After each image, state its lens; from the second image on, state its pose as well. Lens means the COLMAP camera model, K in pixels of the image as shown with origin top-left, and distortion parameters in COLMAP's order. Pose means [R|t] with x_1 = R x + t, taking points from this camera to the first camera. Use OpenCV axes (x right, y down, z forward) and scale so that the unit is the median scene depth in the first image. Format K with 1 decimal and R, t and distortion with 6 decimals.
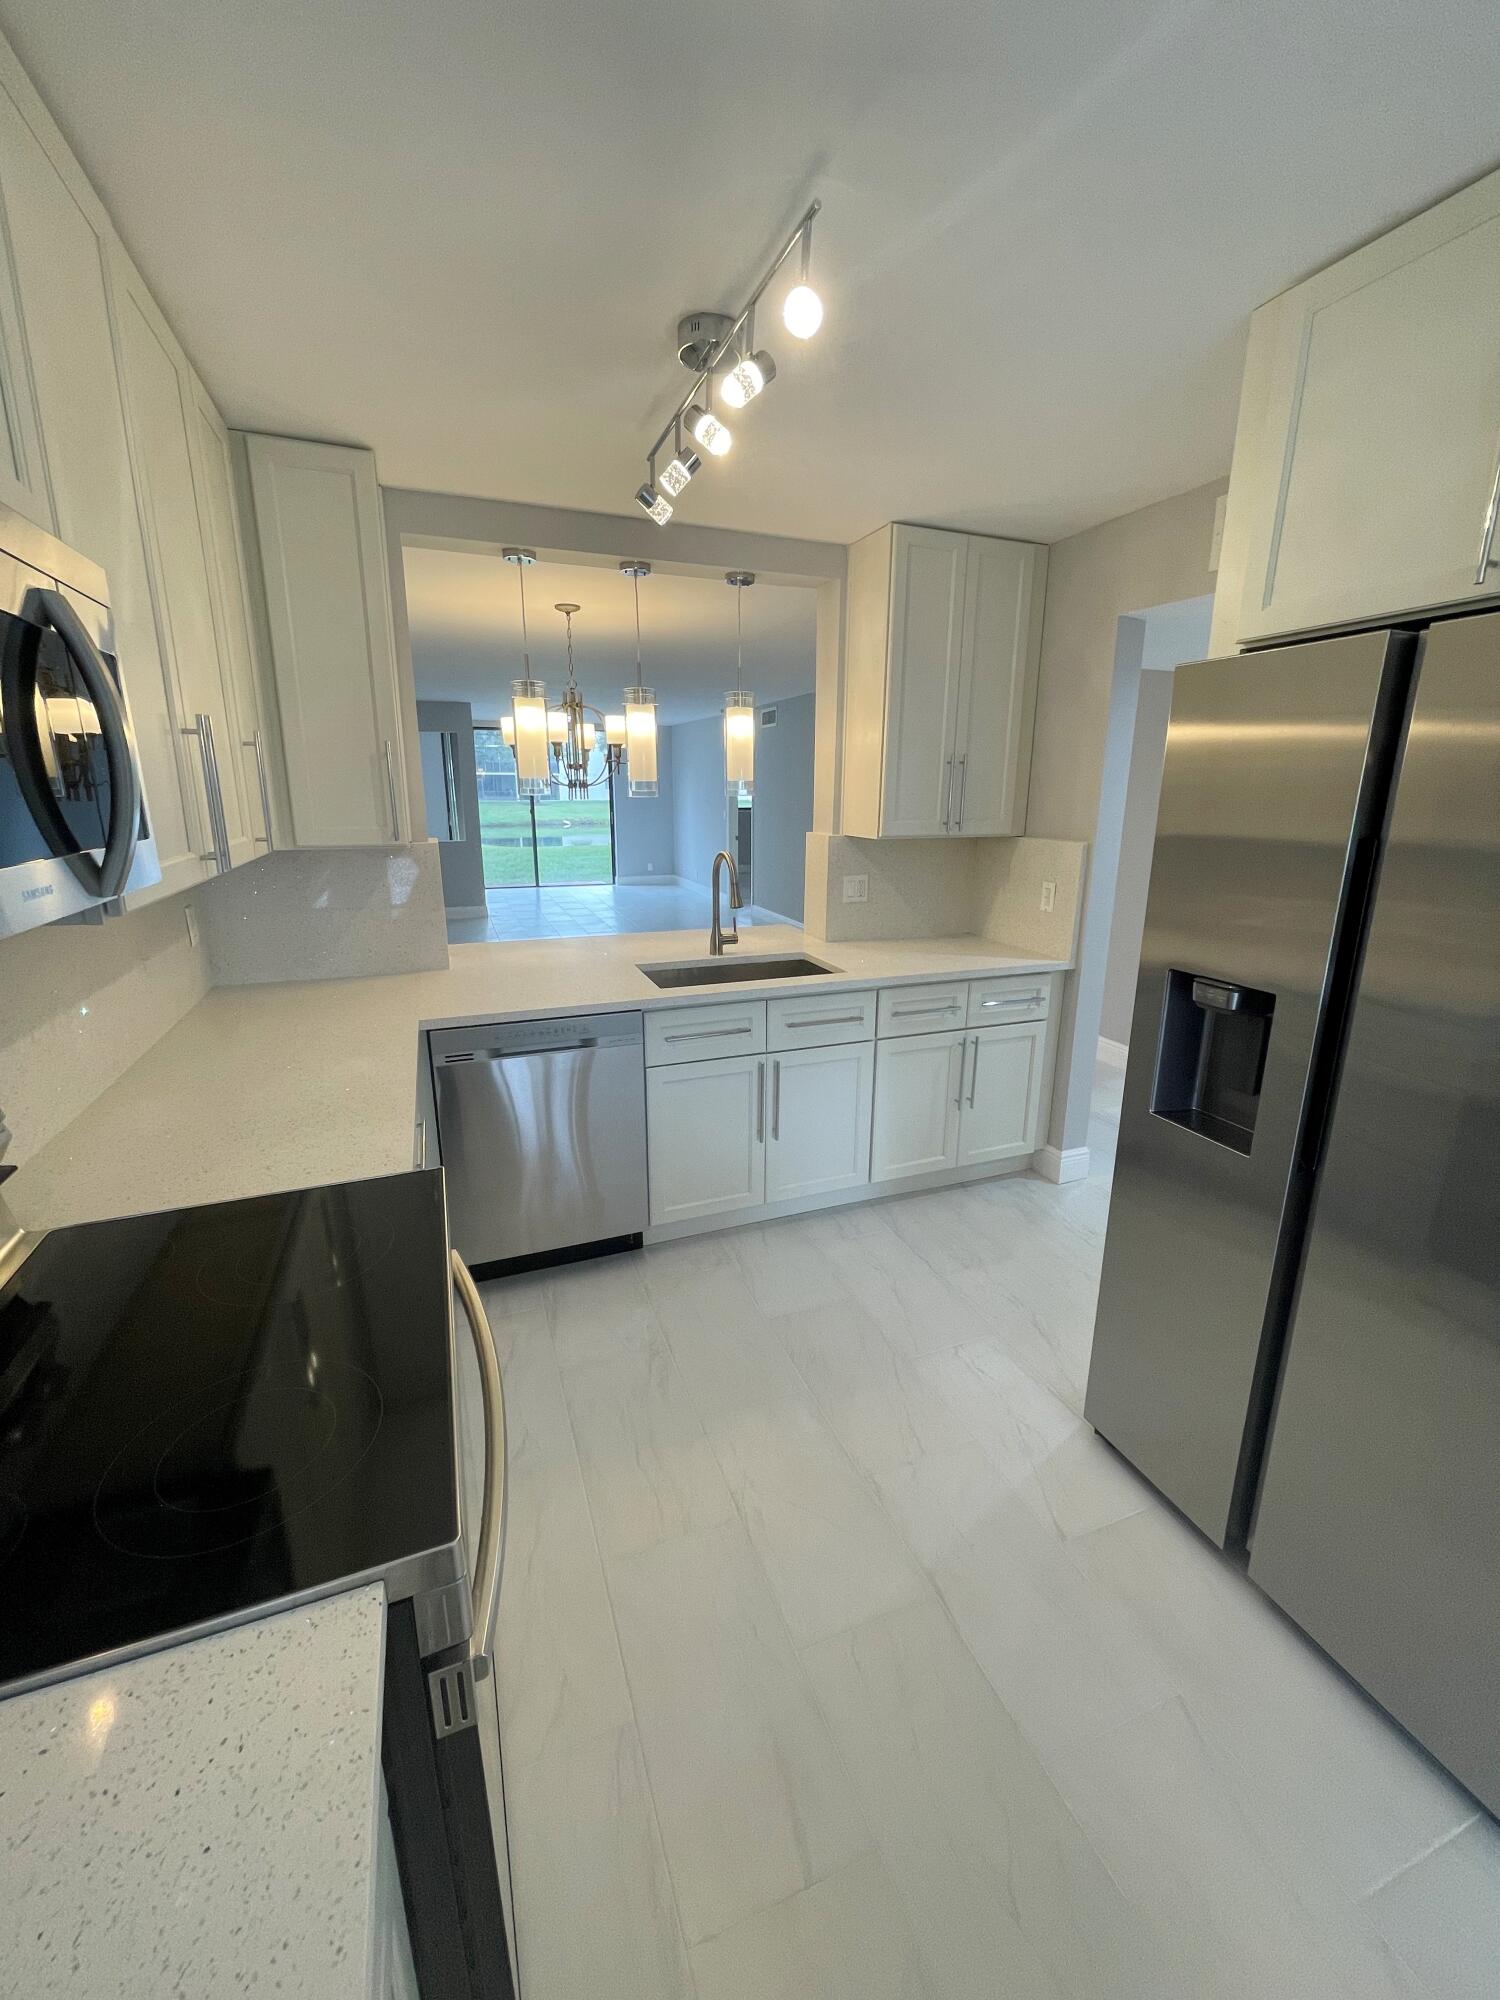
lens RADIAL K [[807.8, 0, 759.7], [0, 807.8, 996.5], [0, 0, 1]] dist [-0.001784, -0.000086]
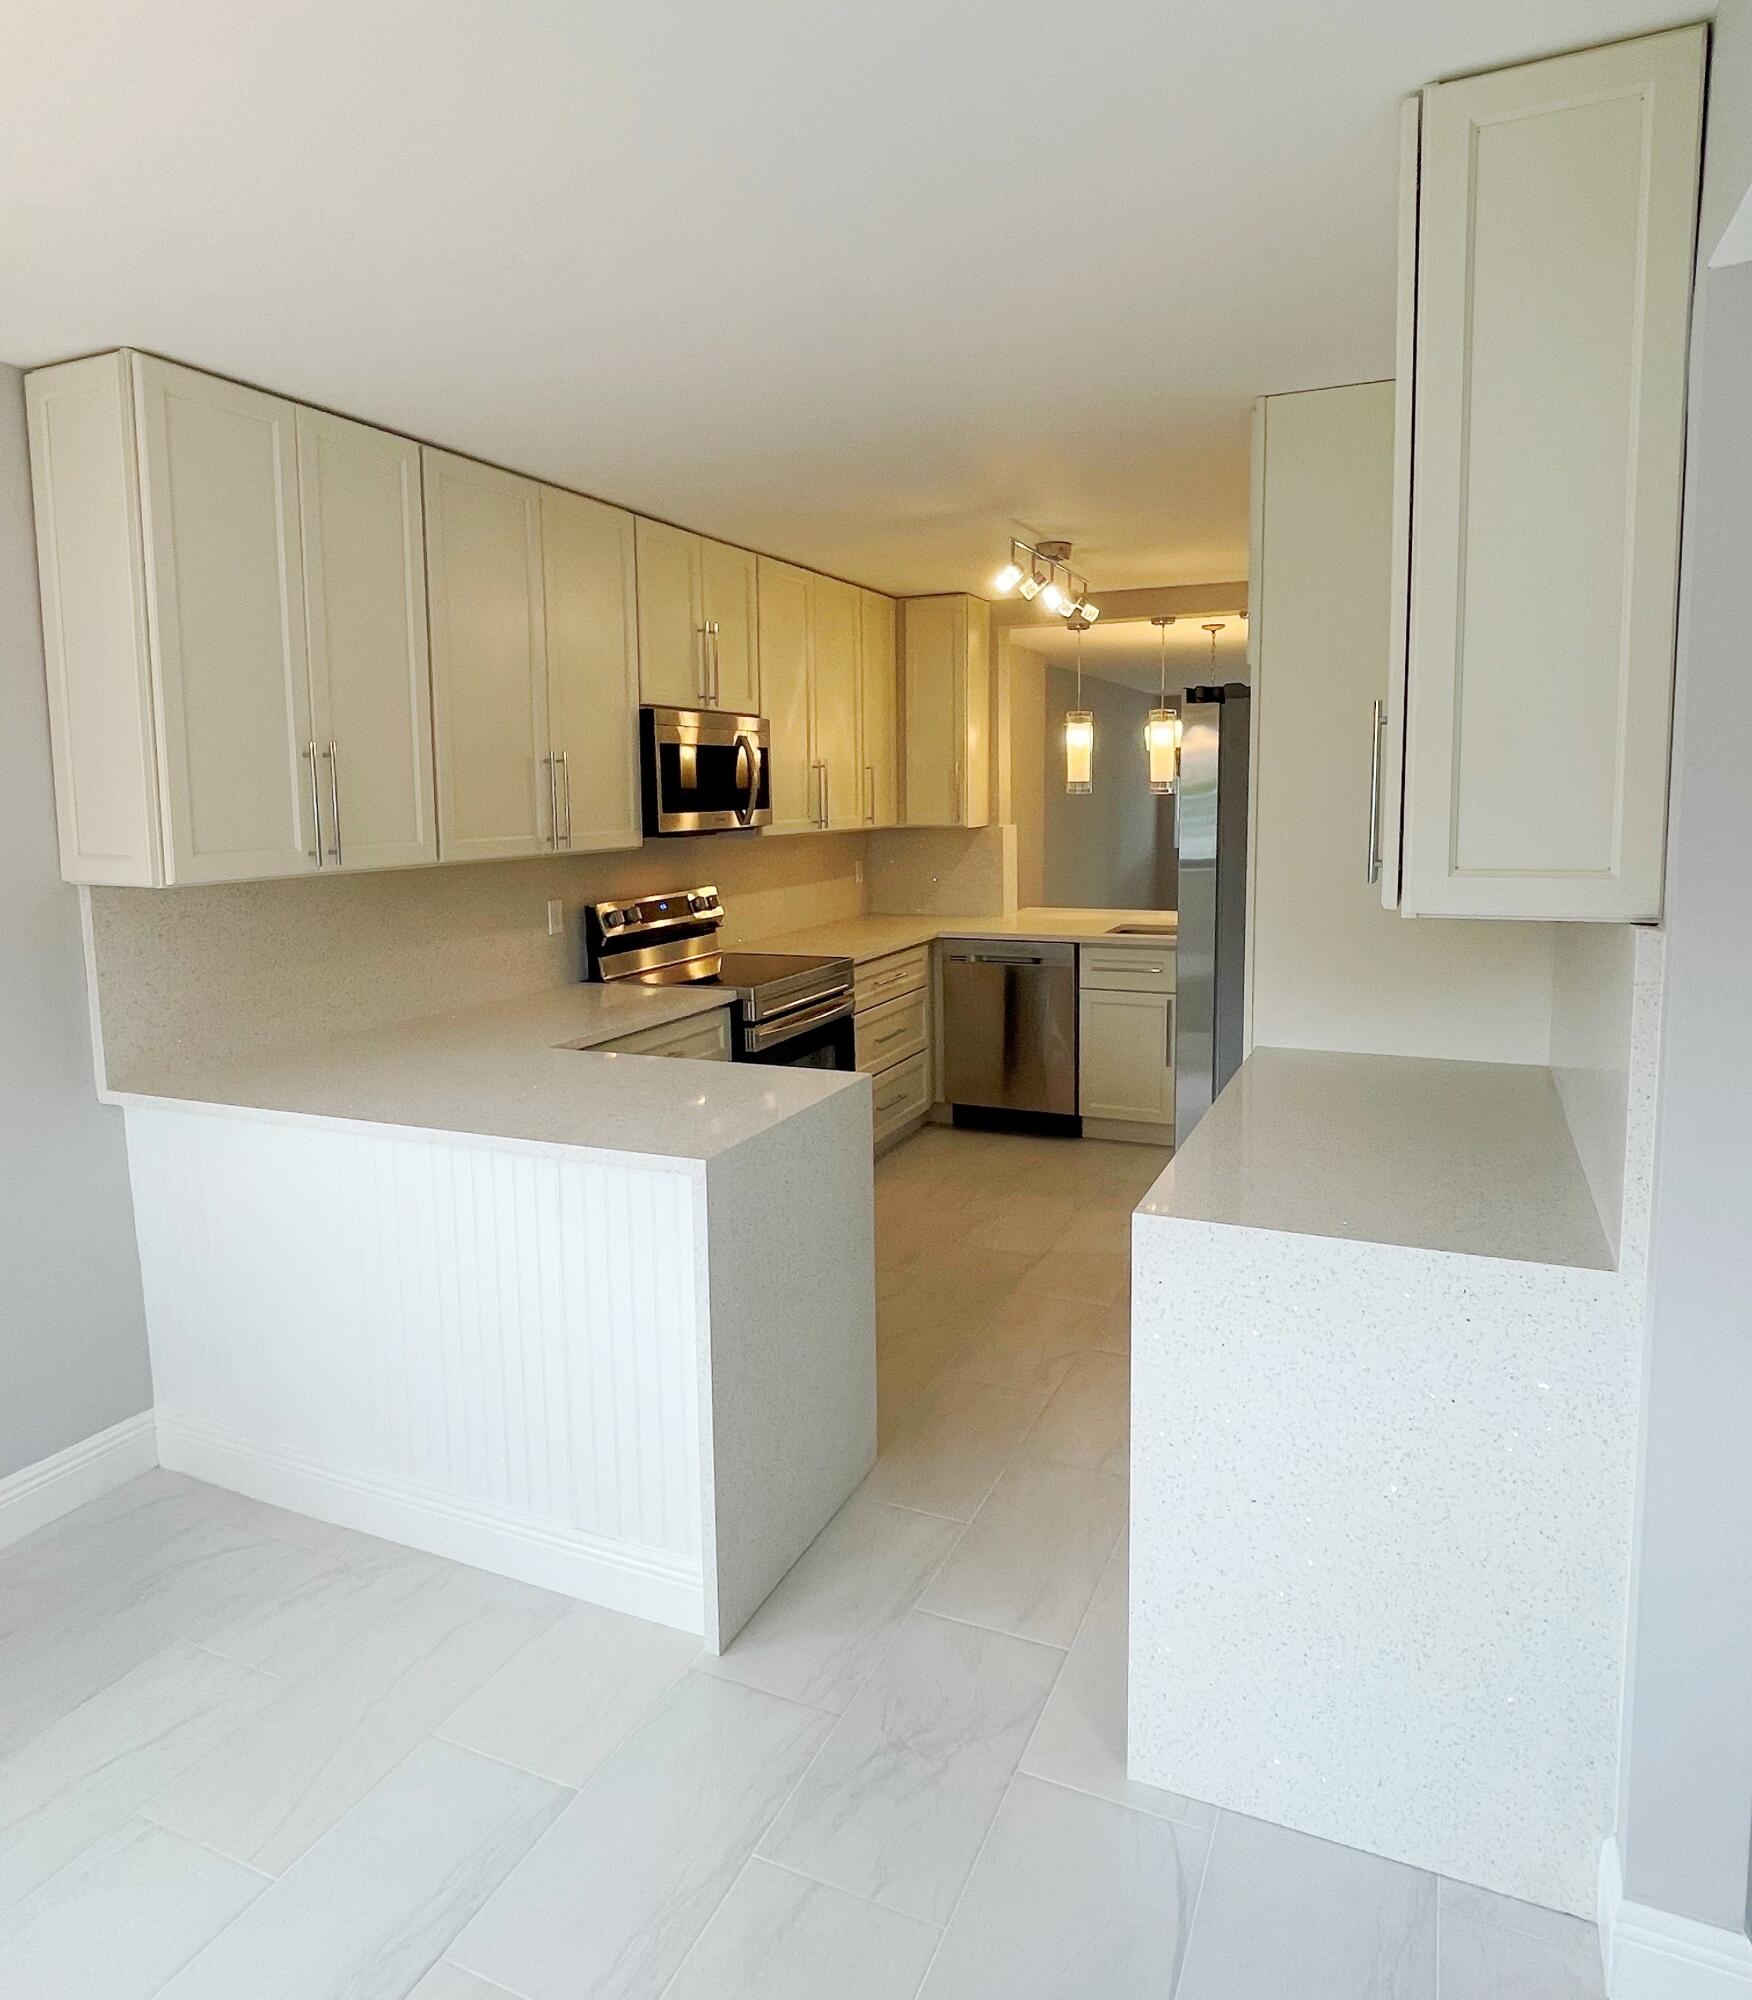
lens RADIAL K [[1260.1, 0, 878.5], [0, 1260.1, 919.6], [0, 0, 1]] dist [-0.003569, -0.008041]
pose [[0.699931, 0.059580, -0.711721, 0.965275], [-0.158630, 0.984593, -0.073580, 0.158789], [0.696371, 0.164401, 0.698598, -0.632654]]
